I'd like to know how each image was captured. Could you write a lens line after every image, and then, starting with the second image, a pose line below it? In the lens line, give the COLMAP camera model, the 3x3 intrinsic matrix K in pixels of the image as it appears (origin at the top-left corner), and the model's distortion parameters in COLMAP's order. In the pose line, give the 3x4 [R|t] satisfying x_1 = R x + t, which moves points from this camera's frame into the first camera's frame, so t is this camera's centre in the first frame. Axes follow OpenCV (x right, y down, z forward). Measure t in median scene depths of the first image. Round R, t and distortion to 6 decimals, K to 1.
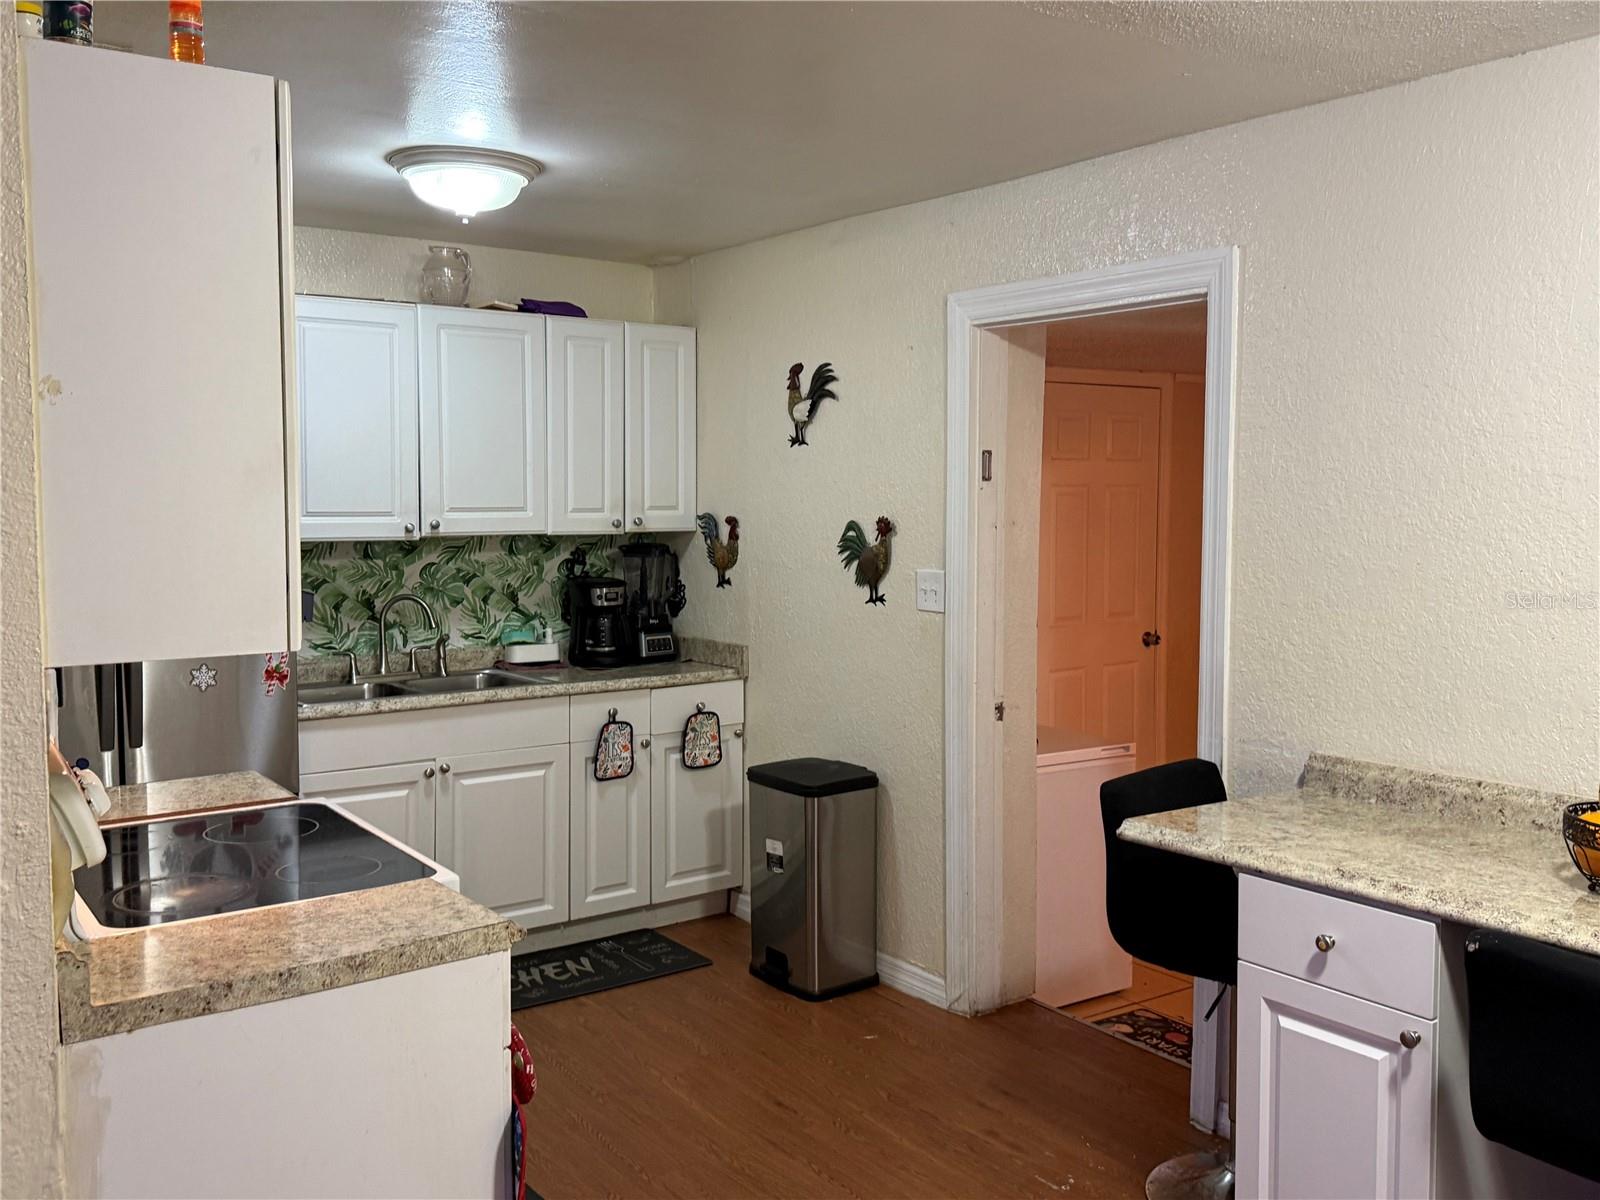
lens RADIAL K [[1429.3, 0, 788.6], [0, 1429.3, 592.8], [0, 0, 1]] dist [0.117738, -0.085198]
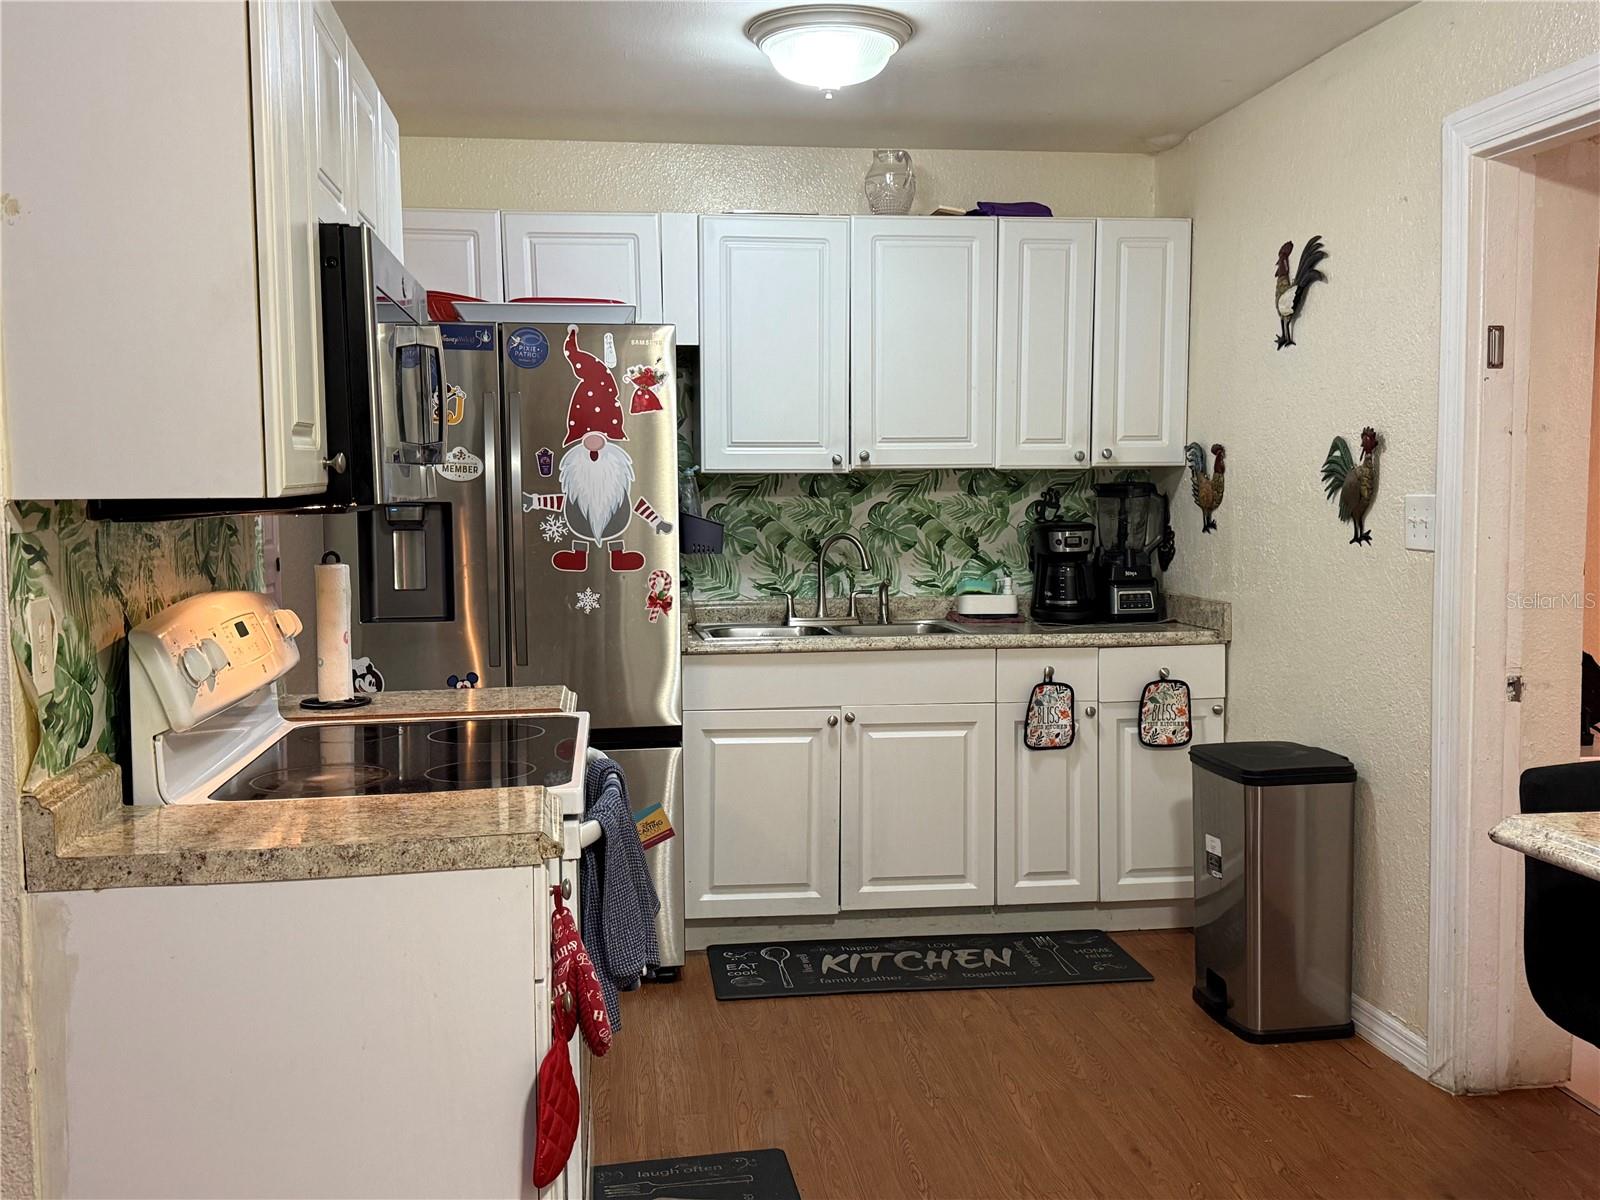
lens RADIAL K [[1510.4, 0, 797.7], [0, 1510.4, 604.3], [0, 0, 1]] dist [0.092328, 0.000000]
pose [[0.889514, 0.031179, -0.455842, 0.167504], [-0.027292, 0.999513, 0.015107, 0.036011], [0.456091, -0.000997, 0.889932, 0.131602]]
